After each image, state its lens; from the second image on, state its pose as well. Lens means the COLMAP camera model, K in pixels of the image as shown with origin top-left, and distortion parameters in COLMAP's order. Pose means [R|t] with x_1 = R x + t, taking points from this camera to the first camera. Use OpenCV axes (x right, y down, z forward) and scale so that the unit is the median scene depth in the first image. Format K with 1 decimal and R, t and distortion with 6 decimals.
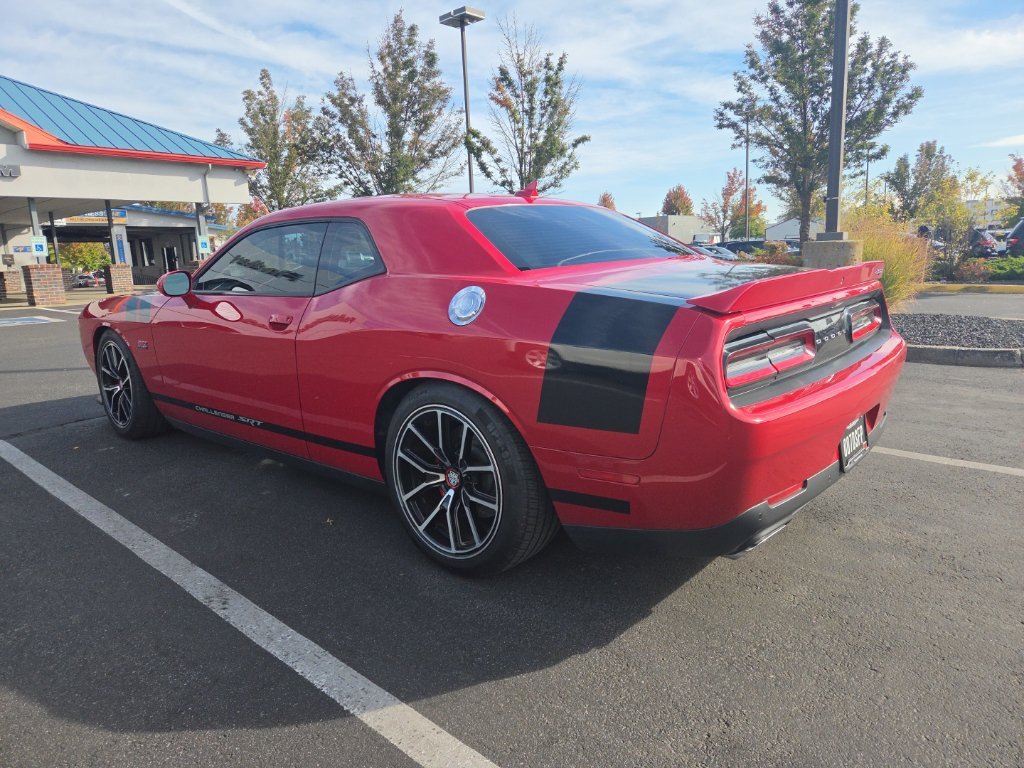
lens RADIAL K [[686.4, 0, 510.5], [0, 686.4, 395.1], [0, 0, 1]] dist [0.042820, -0.034629]
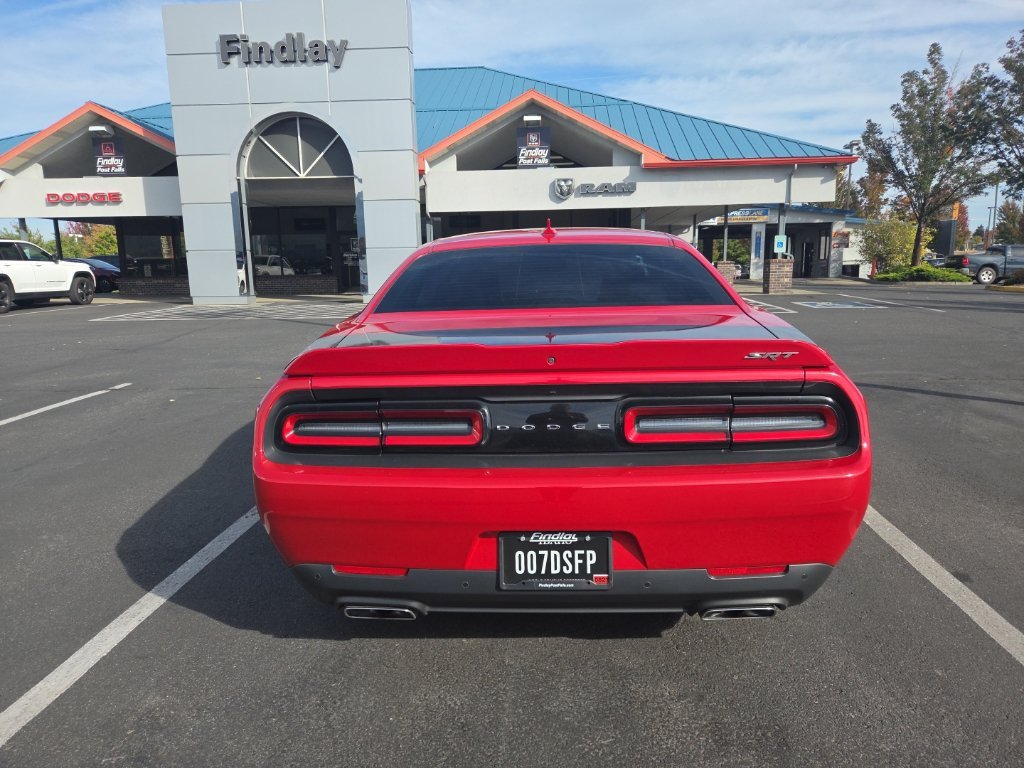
lens RADIAL K [[686.4, 0, 510.5], [0, 686.4, 395.1], [0, 0, 1]] dist [0.042820, -0.034629]
pose [[0.608025, 0.171981, -0.775066, 0.125369], [-0.161985, 0.982592, 0.090956, -0.022088], [0.777217, 0.070246, 0.625300, 0.055426]]
